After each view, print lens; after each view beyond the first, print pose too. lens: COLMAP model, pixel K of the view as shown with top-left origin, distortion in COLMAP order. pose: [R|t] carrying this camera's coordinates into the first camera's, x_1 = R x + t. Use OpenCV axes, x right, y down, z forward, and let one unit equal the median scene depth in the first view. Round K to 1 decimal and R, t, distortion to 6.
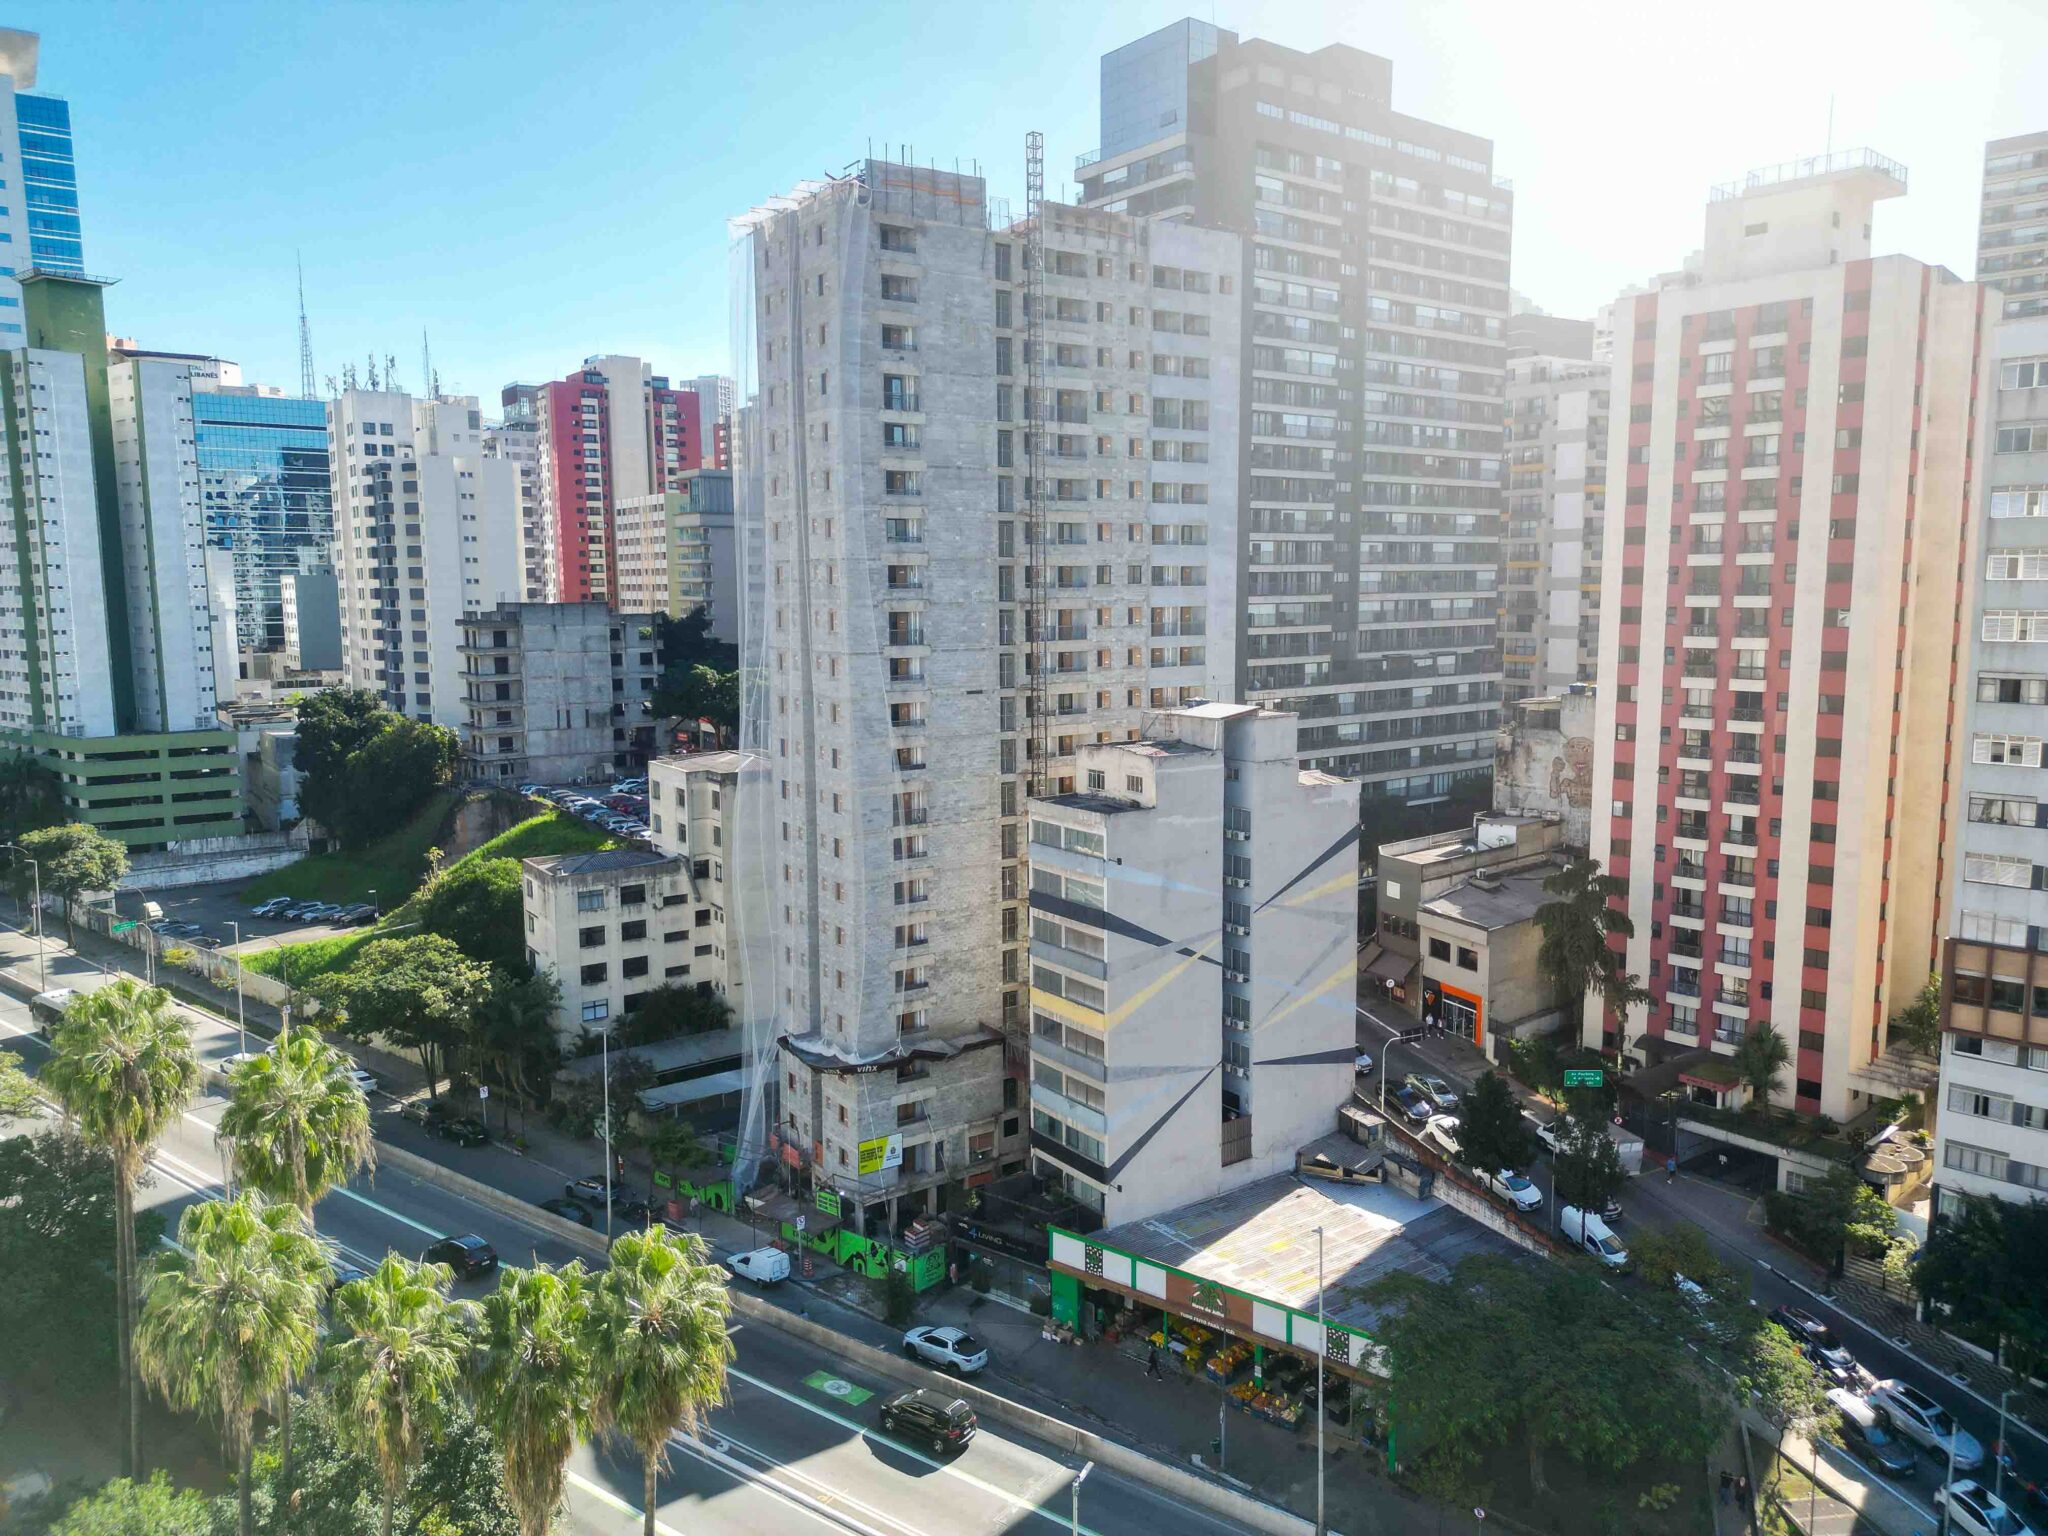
lens RADIAL K [[1429.1, 0, 1028.7], [0, 1429.1, 759.9], [0, 0, 1]] dist [0.075826, -0.084839]
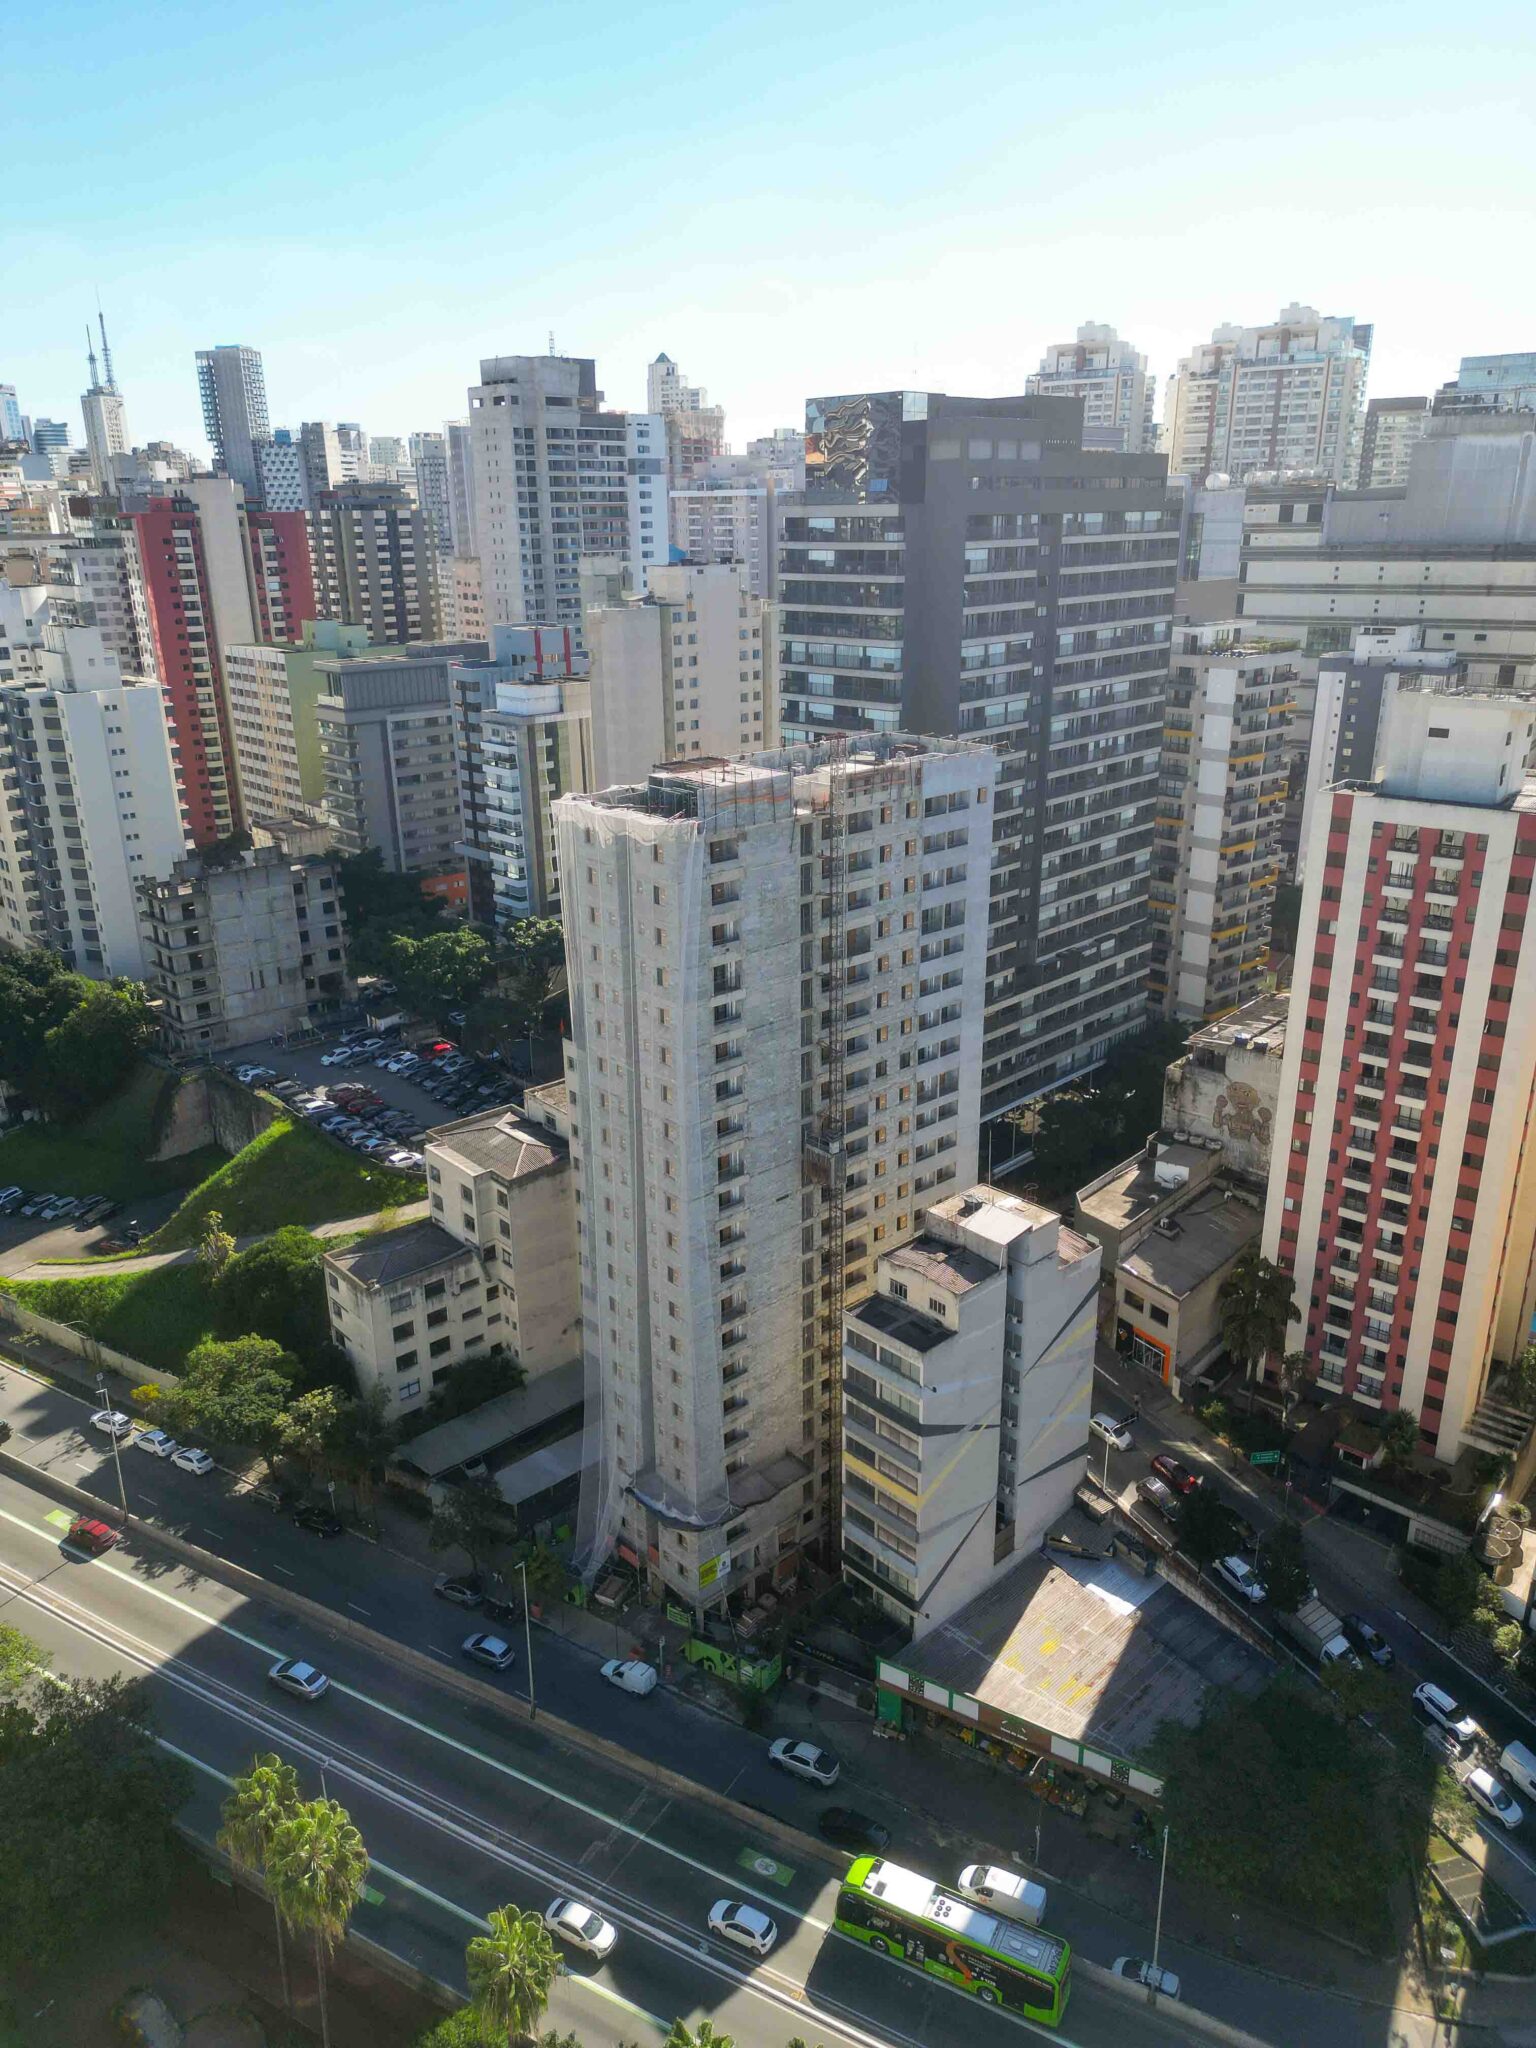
lens RADIAL K [[1430.9, 0, 757.4], [0, 1430.9, 1018.2], [0, 0, 1]] dist [0.056925, -0.047376]
pose [[0.992106, -0.048194, 0.115774, -0.144891], [0.022280, 0.976257, 0.215465, -0.344562], [-0.123409, -0.211185, 0.969624, -0.068715]]
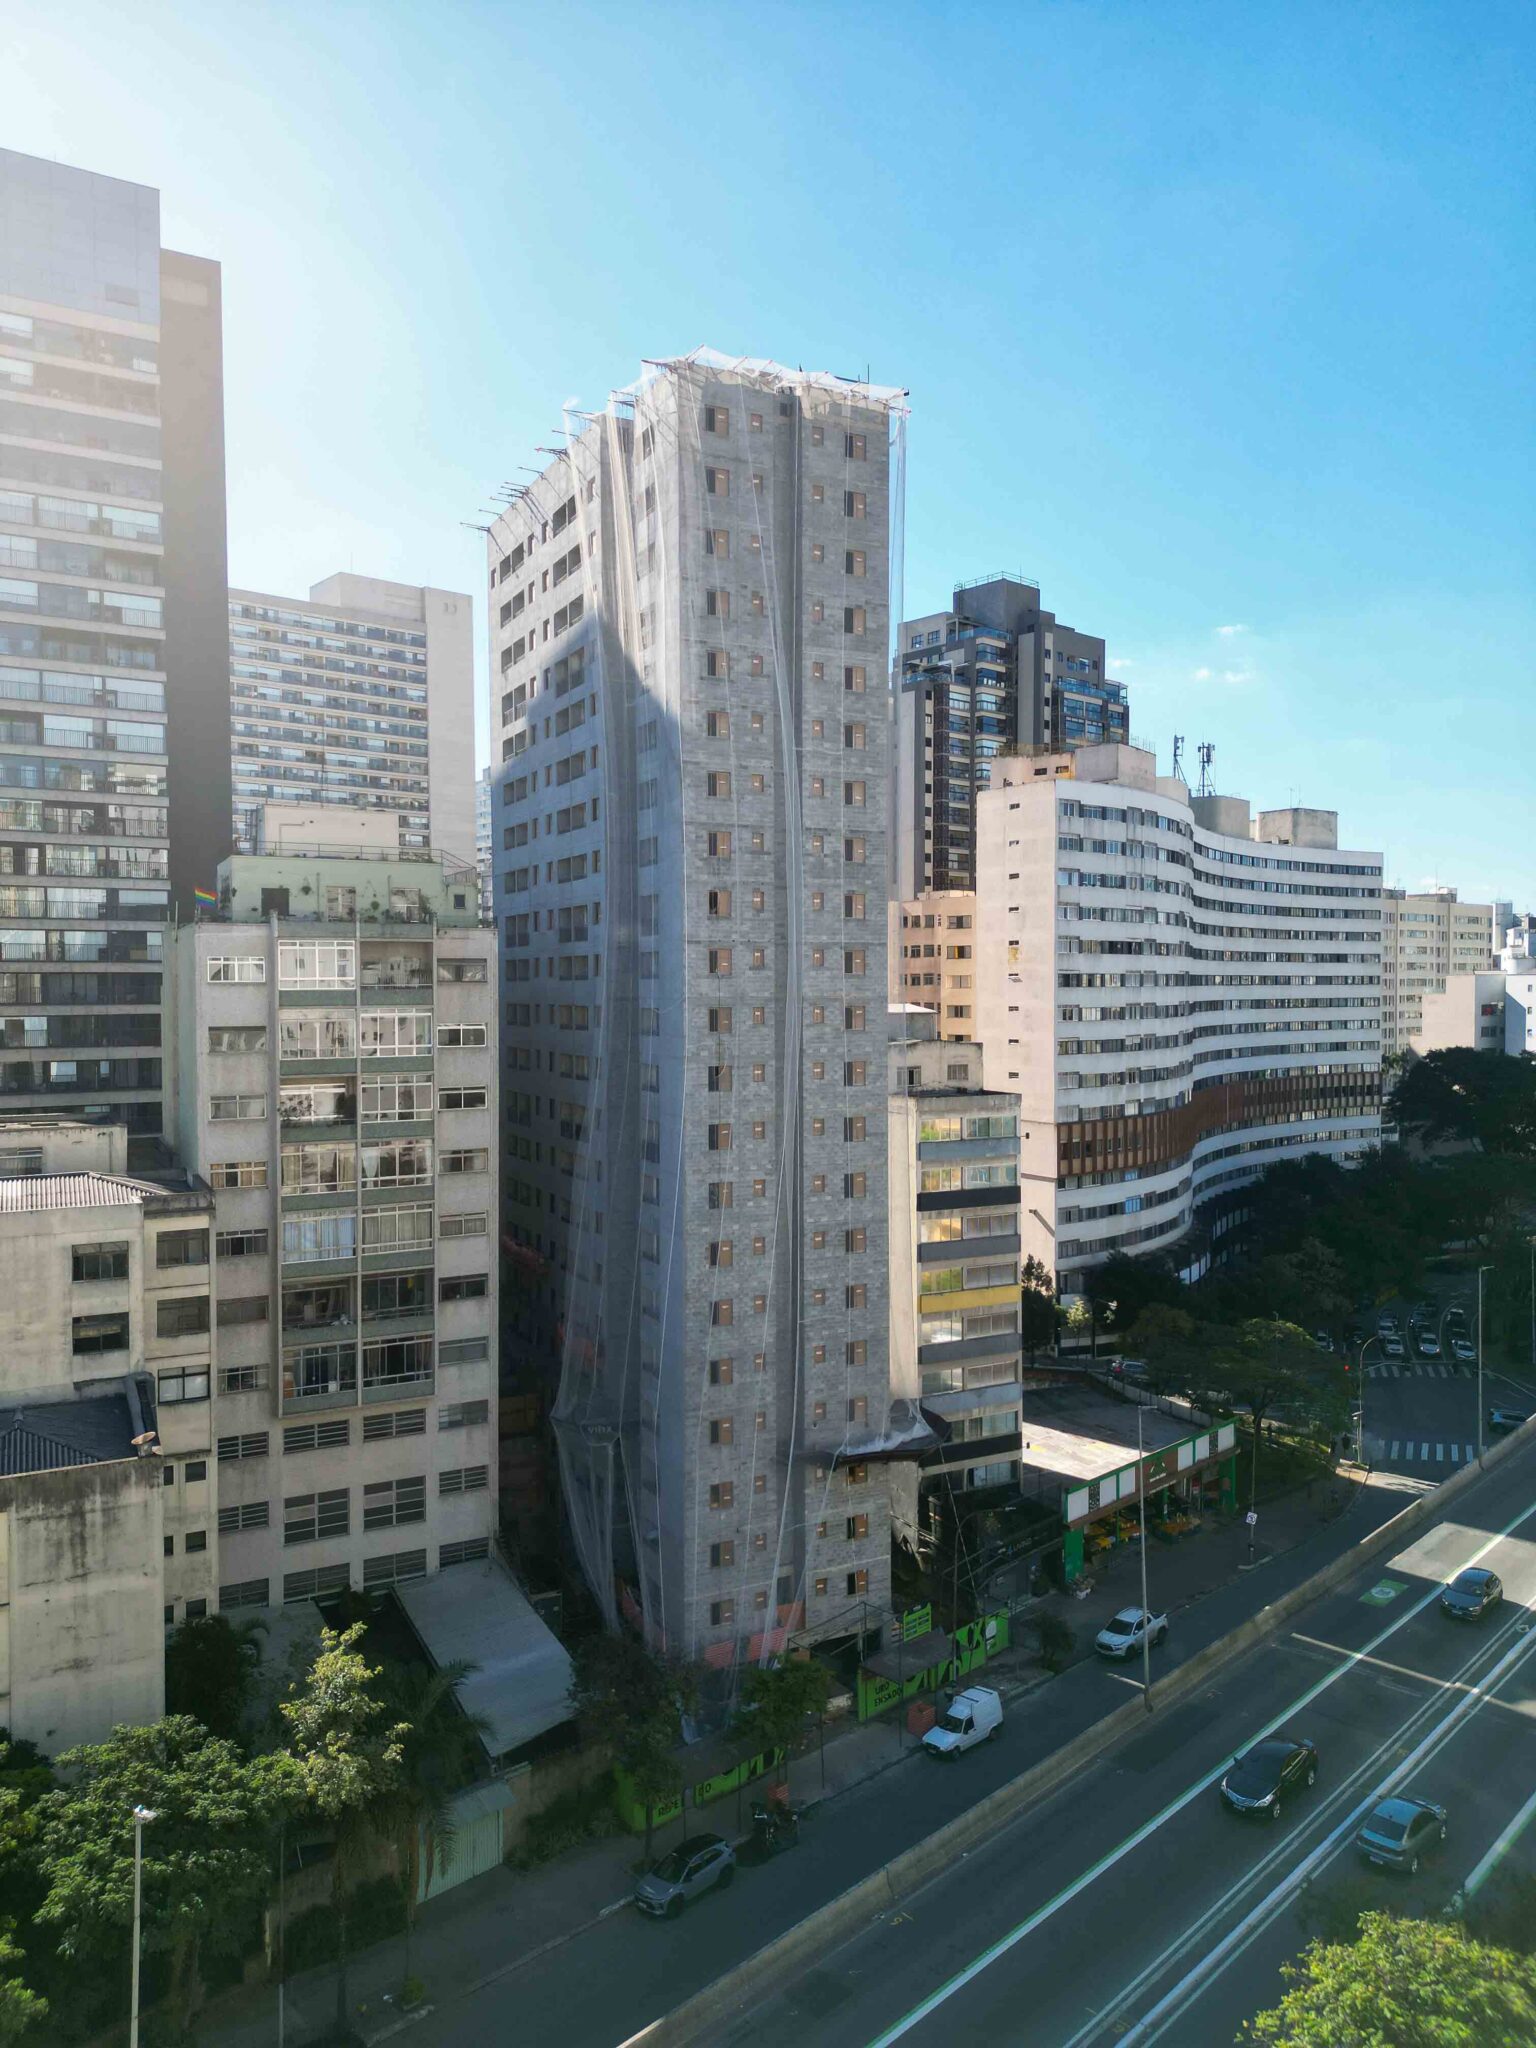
lens RADIAL K [[1434.5, 0, 753.8], [0, 1434.5, 1024.3], [0, 0, 1]] dist [0.076835, -0.074611]
pose [[0.136744, -0.019096, 0.990422, -0.721021], [0.124499, 0.992218, 0.001942, -0.029159], [-0.982752, 0.123041, 0.138057, 0.712237]]
